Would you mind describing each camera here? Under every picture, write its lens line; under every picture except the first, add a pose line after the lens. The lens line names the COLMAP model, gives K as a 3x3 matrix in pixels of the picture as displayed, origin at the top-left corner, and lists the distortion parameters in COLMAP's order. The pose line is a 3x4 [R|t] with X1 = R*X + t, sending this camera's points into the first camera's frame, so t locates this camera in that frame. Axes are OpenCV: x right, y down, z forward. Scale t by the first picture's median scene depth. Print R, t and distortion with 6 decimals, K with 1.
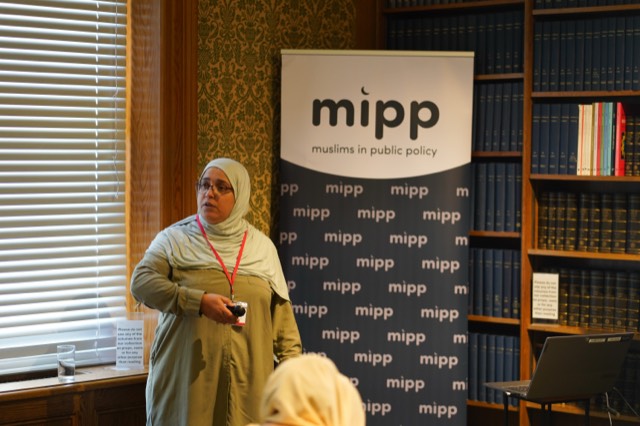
lens RADIAL K [[1512.3, 0, 320.0], [0, 1512.3, 213.0], [0, 0, 1]] dist [0.082807, -1.118951]
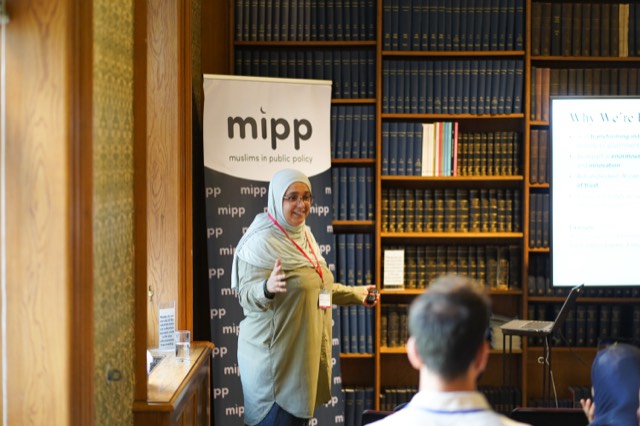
lens RADIAL K [[1461.9, 0, 320.0], [0, 1461.9, 213.0], [0, 0, 1]] dist [0.038169, -0.510362]
pose [[0.753585, -0.034751, 0.656432, -0.733473], [0.029119, 0.999386, 0.019478, -0.019542], [-0.656706, 0.004436, 0.754134, 0.075774]]
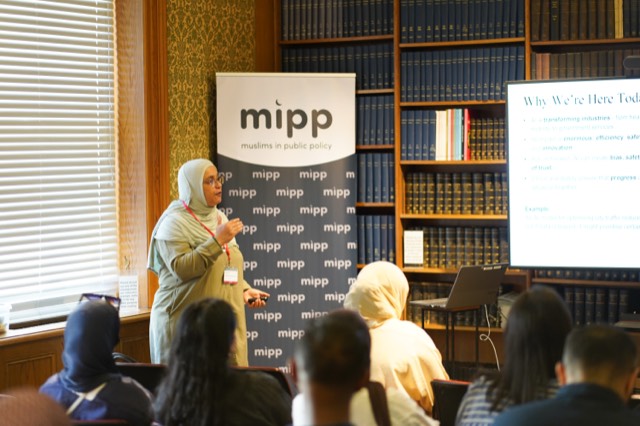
lens RADIAL K [[1461.9, 0, 320.0], [0, 1461.9, 213.0], [0, 0, 1]] dist [0.038169, -0.510362]
pose [[0.970873, -0.031088, 0.237568, -0.256027], [0.029839, 0.999515, 0.008856, 0.008488], [-0.237728, -0.001510, 0.971331, -0.298113]]
